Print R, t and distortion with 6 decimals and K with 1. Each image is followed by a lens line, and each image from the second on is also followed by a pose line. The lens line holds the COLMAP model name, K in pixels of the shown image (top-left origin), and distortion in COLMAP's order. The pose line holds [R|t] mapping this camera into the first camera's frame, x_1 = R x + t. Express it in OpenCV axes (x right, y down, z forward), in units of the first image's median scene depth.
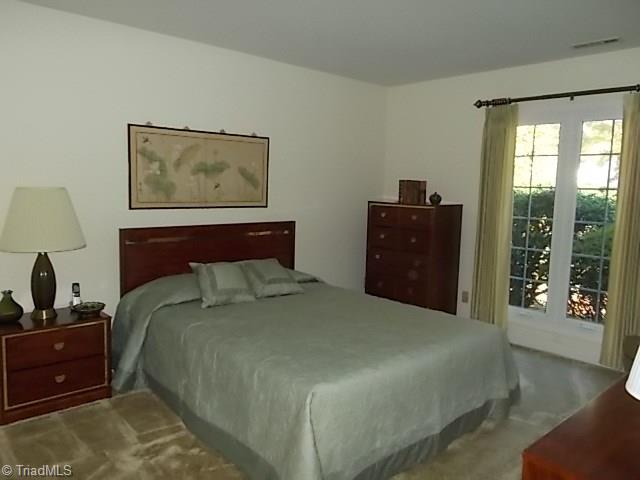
lens RADIAL K [[498.2, 0, 320.0], [0, 498.2, 240.0], [0, 0, 1]] dist [-0.032957, 0.000456]
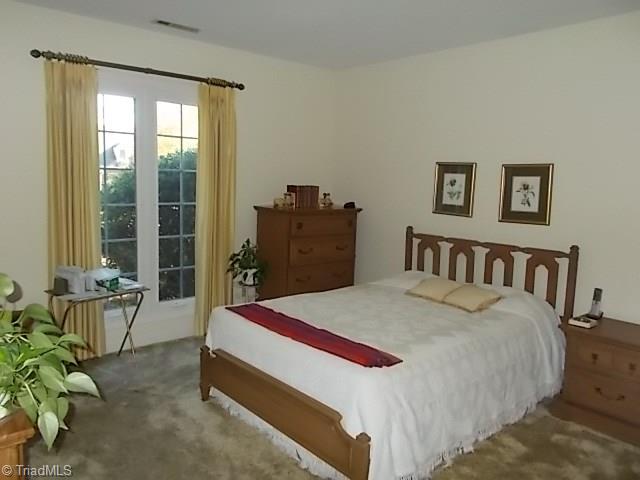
lens RADIAL K [[498.2, 0, 320.0], [0, 498.2, 240.0], [0, 0, 1]] dist [-0.032957, 0.000456]
pose [[0.020187, -0.162890, 0.986438, -0.450609], [0.077842, 0.983900, 0.160878, -0.098611], [-0.996761, 0.073539, 0.032542, 0.638698]]
